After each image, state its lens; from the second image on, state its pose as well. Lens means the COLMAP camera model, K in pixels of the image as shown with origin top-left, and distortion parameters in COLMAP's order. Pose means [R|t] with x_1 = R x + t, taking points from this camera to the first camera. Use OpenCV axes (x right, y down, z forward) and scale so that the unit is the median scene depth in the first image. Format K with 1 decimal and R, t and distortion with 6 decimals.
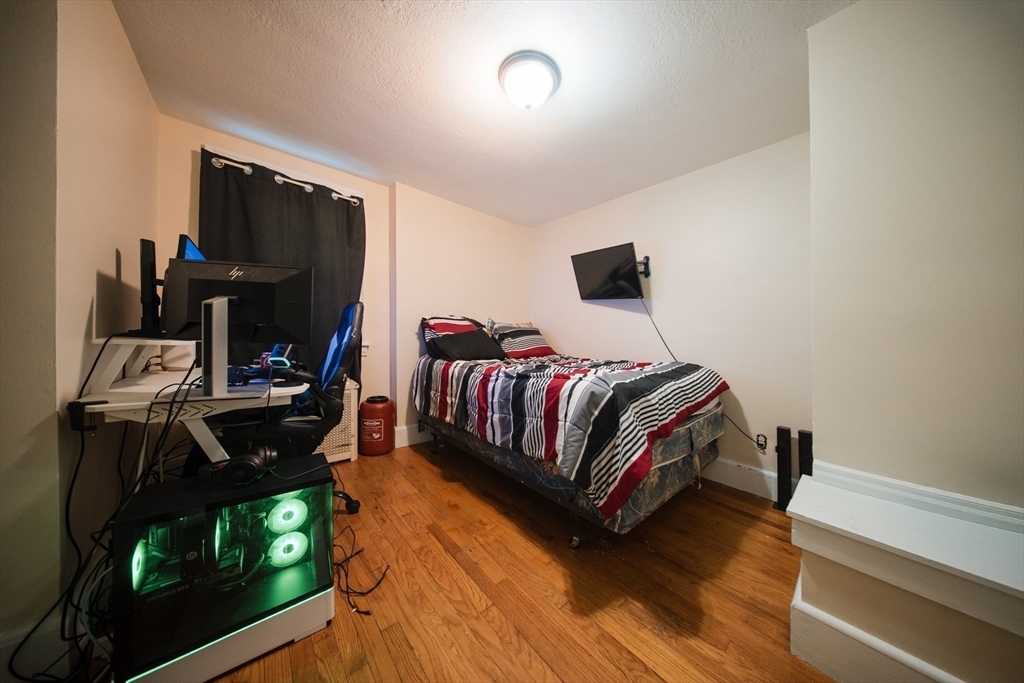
lens RADIAL K [[301.2, 0, 512.0], [0, 301.2, 339.6], [0, 0, 1]] dist [0.000794, -0.001961]
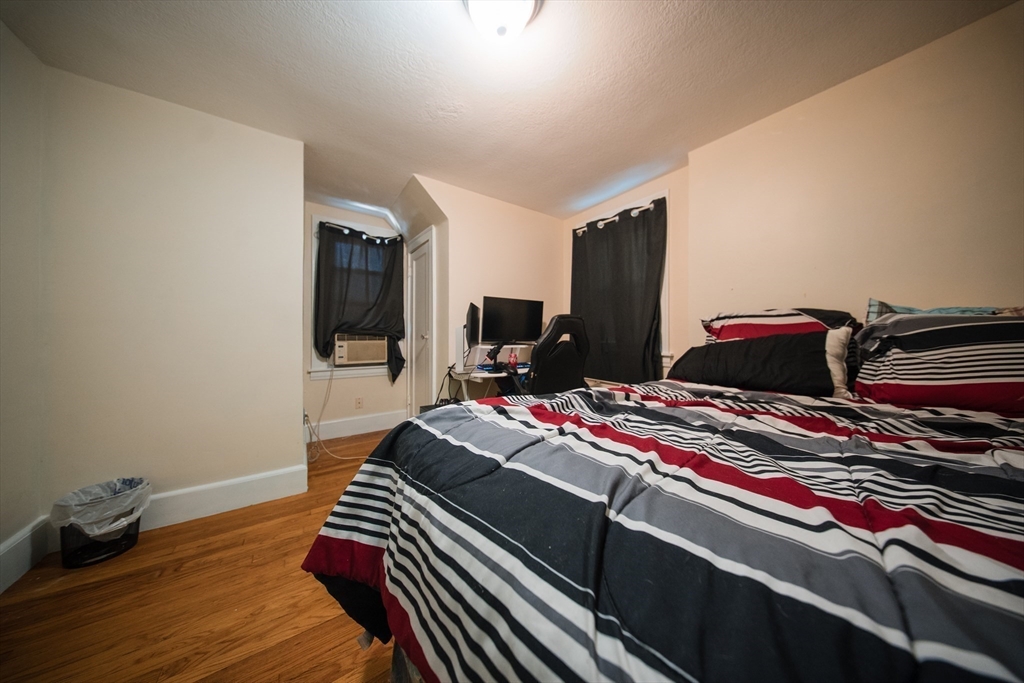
lens RADIAL K [[301.2, 0, 512.0], [0, 301.2, 339.6], [0, 0, 1]] dist [0.000794, -0.001961]
pose [[-0.059728, -0.016847, -0.998072, 0.452341], [0.007592, 0.999821, -0.017331, -0.016527], [0.998186, -0.008613, -0.059590, 0.592735]]
